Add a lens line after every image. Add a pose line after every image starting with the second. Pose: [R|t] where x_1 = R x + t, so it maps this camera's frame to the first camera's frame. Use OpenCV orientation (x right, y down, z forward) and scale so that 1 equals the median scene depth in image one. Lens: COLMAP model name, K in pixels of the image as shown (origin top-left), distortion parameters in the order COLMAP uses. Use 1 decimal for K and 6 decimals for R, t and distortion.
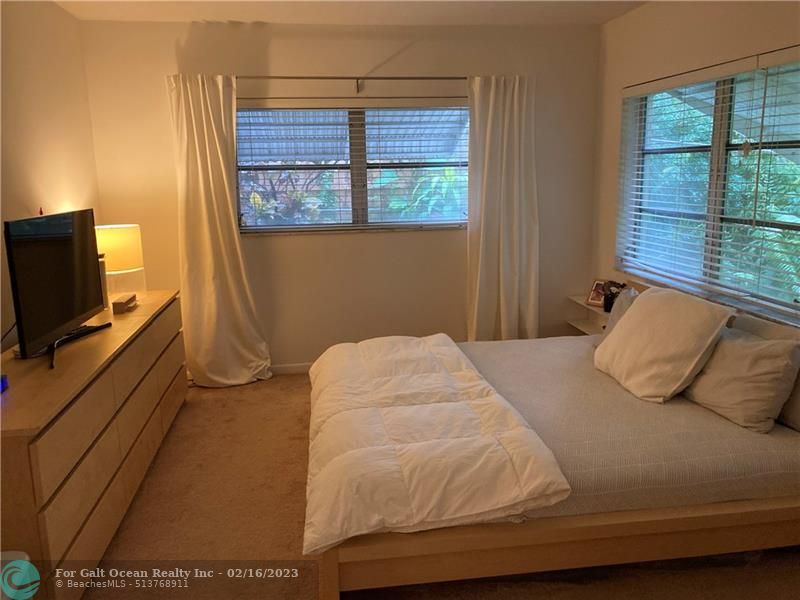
lens RADIAL K [[636.8, 0, 400.0], [0, 636.8, 300.0], [0, 0, 1]] dist [0.003550, -0.006336]
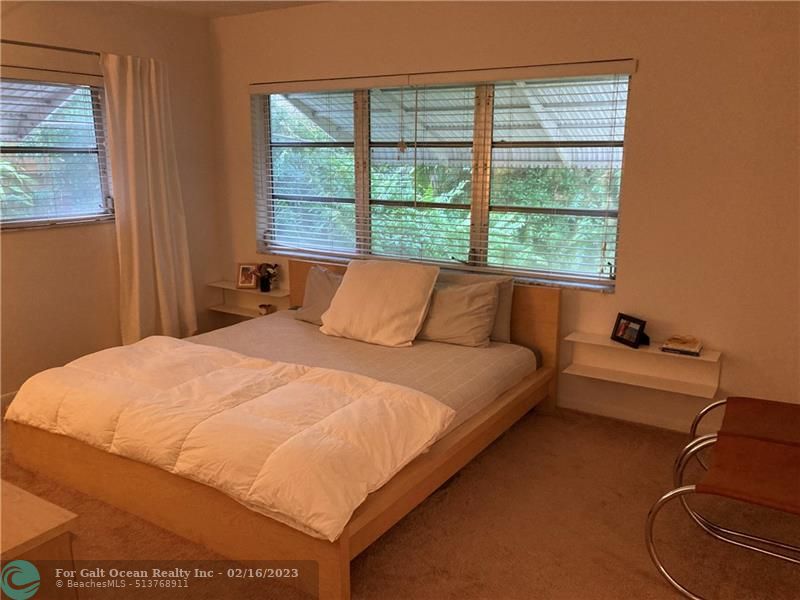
lens RADIAL K [[655.5, 0, 400.0], [0, 655.5, 300.0], [0, 0, 1]] dist [0.004905, 0.013709]
pose [[0.645241, -0.145806, 0.749936, -0.539249], [0.135530, 0.987895, 0.075462, -0.029775], [-0.751861, 0.052947, 0.657192, 0.139361]]
